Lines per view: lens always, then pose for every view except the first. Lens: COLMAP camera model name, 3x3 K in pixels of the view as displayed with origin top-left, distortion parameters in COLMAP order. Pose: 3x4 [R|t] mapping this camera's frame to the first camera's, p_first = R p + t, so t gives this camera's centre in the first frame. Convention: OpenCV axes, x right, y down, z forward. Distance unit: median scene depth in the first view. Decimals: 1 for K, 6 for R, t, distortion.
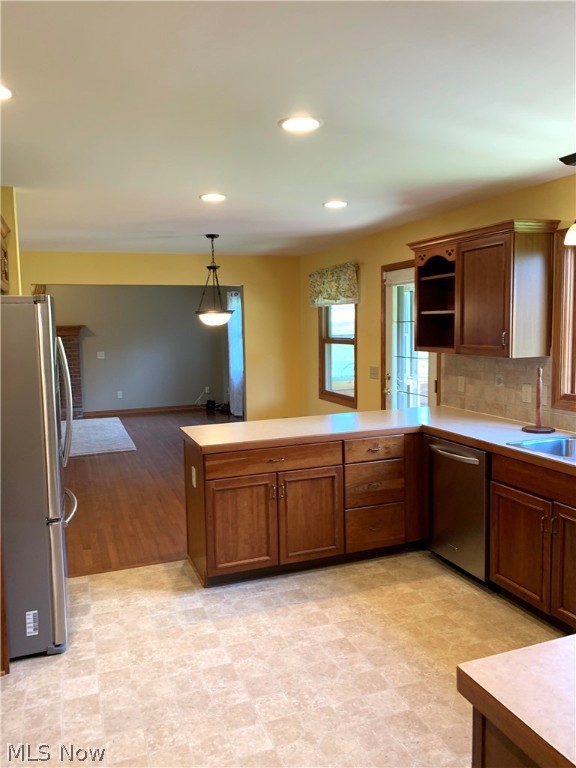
lens RADIAL K [[589.1, 0, 273.0], [0, 589.1, 381.4], [0, 0, 1]] dist [0.005926, -0.010256]
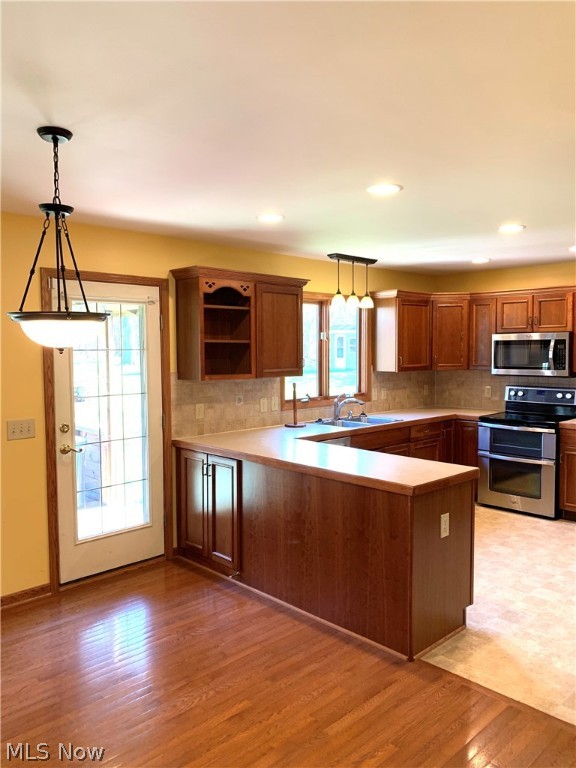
lens RADIAL K [[589.1, 0, 273.0], [0, 589.1, 381.4], [0, 0, 1]] dist [0.005926, -0.010256]
pose [[-0.398162, -0.028988, 0.916857, -0.749761], [0.102771, 0.991798, 0.075988, -0.124571], [-0.911540, 0.124482, -0.391918, 1.421222]]
